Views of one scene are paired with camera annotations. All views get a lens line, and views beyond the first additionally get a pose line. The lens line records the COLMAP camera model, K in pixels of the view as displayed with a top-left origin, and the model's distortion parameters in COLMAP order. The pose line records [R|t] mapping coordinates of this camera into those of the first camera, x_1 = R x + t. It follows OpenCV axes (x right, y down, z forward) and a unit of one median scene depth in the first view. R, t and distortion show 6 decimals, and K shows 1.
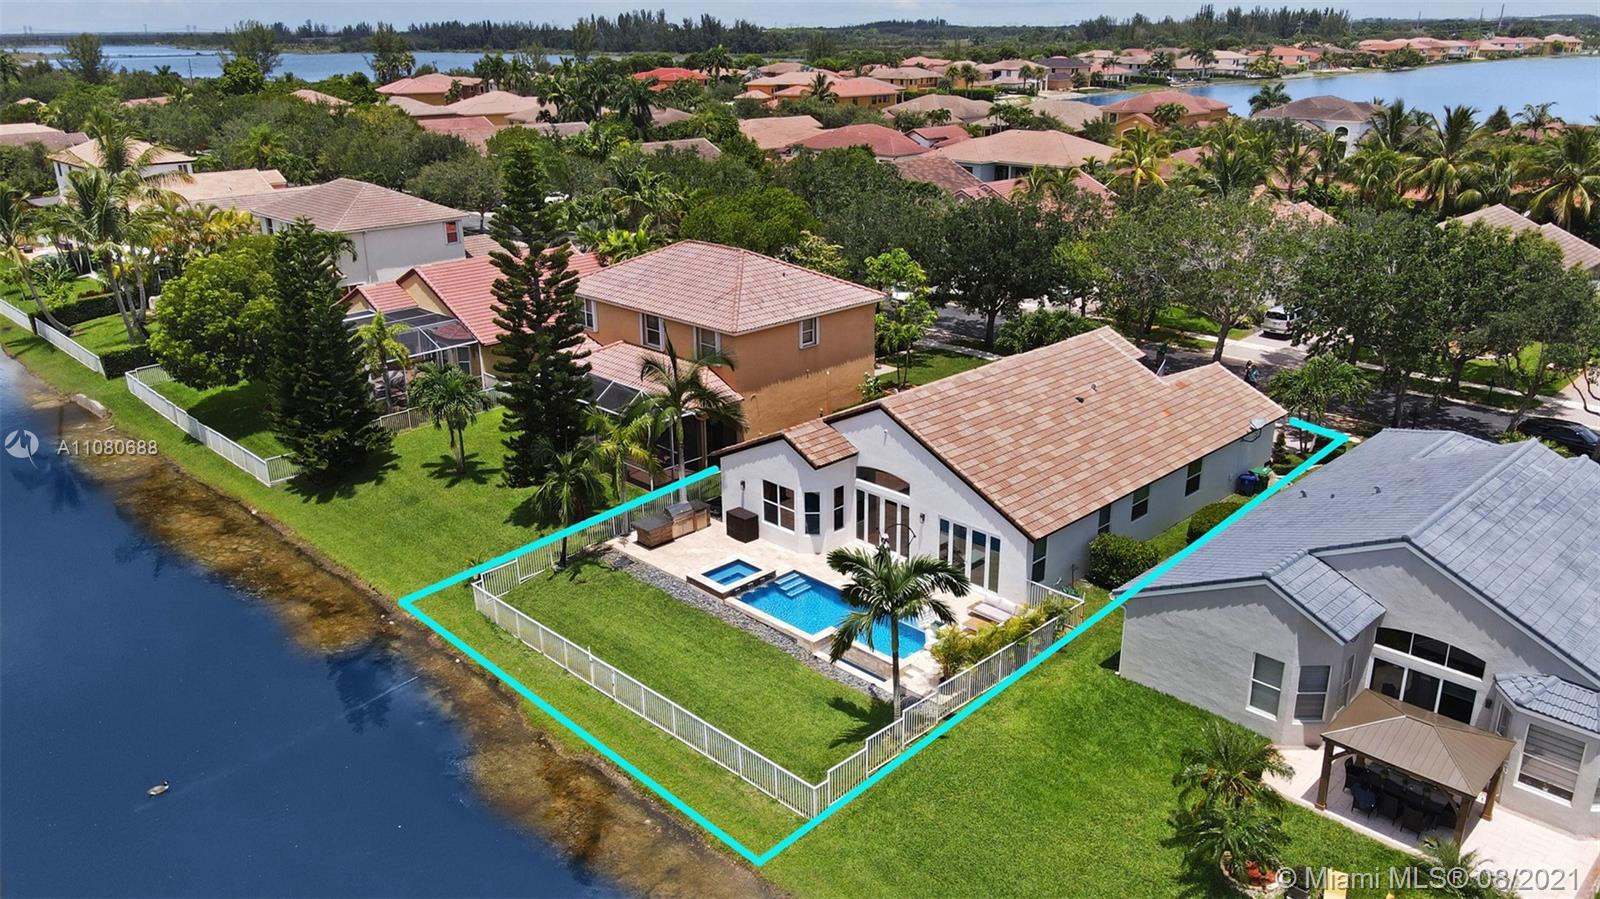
lens RADIAL K [[1166.1, 0, 800.0], [0, 1166.1, 449.5], [0, 0, 1]] dist [0.003827, 0.059836]
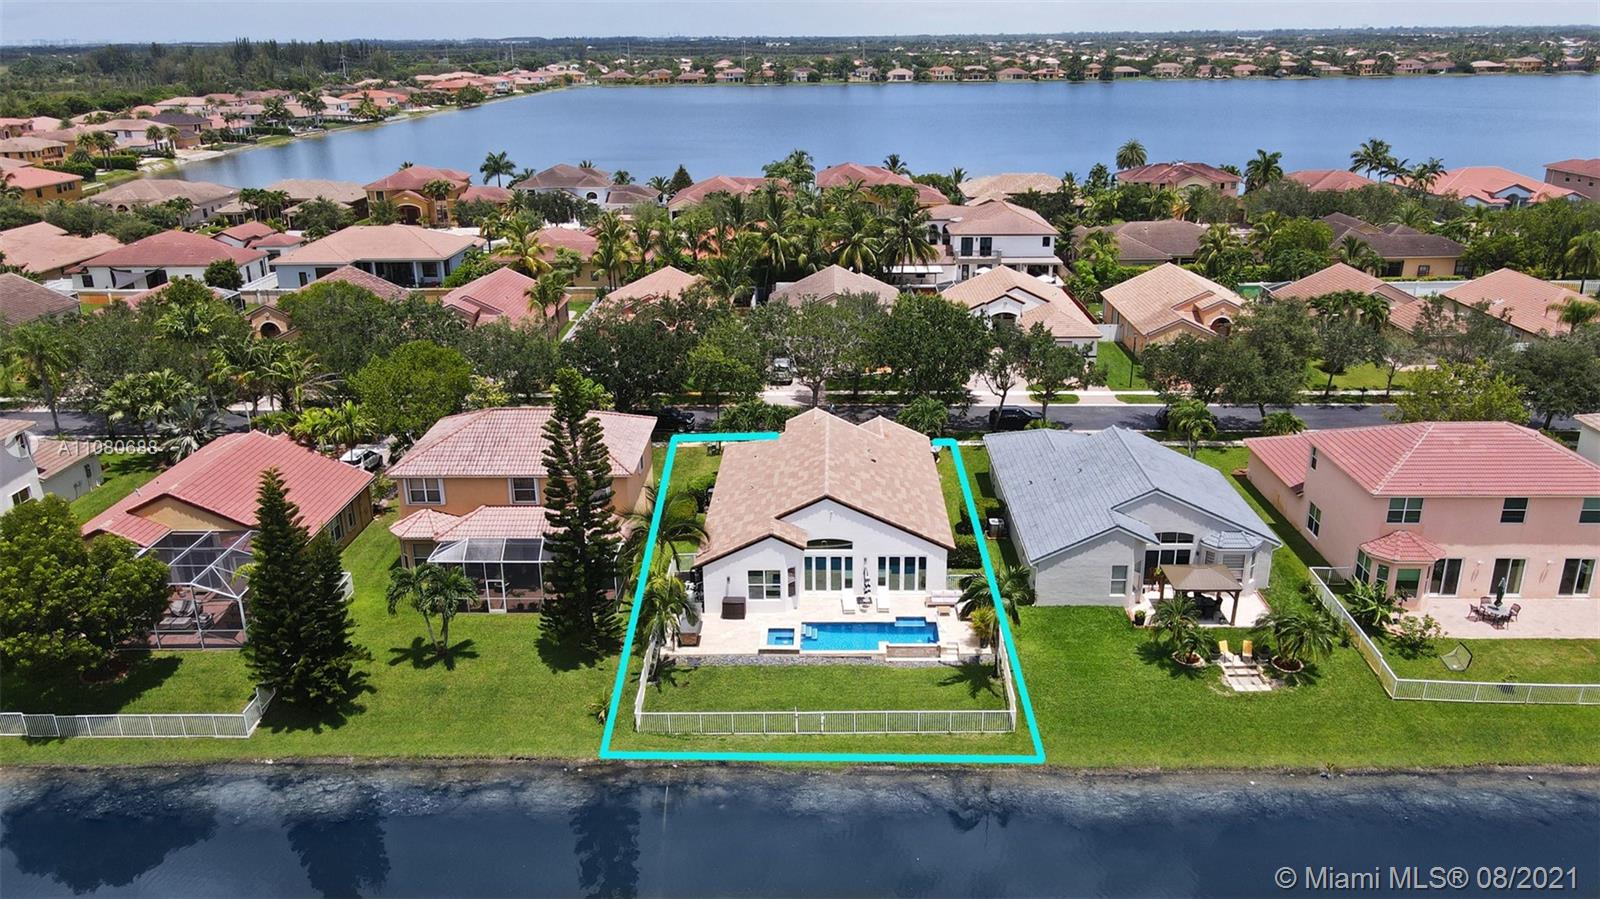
lens RADIAL K [[1173.4, 0, 800.0], [0, 1173.4, 449.5], [0, 0, 1]] dist [0.007904, 0.010364]
pose [[0.725620, -0.231773, 0.647887, -0.867841], [0.243868, 0.967070, 0.072830, -0.202711], [-0.643432, 0.105152, 0.758247, -0.118323]]
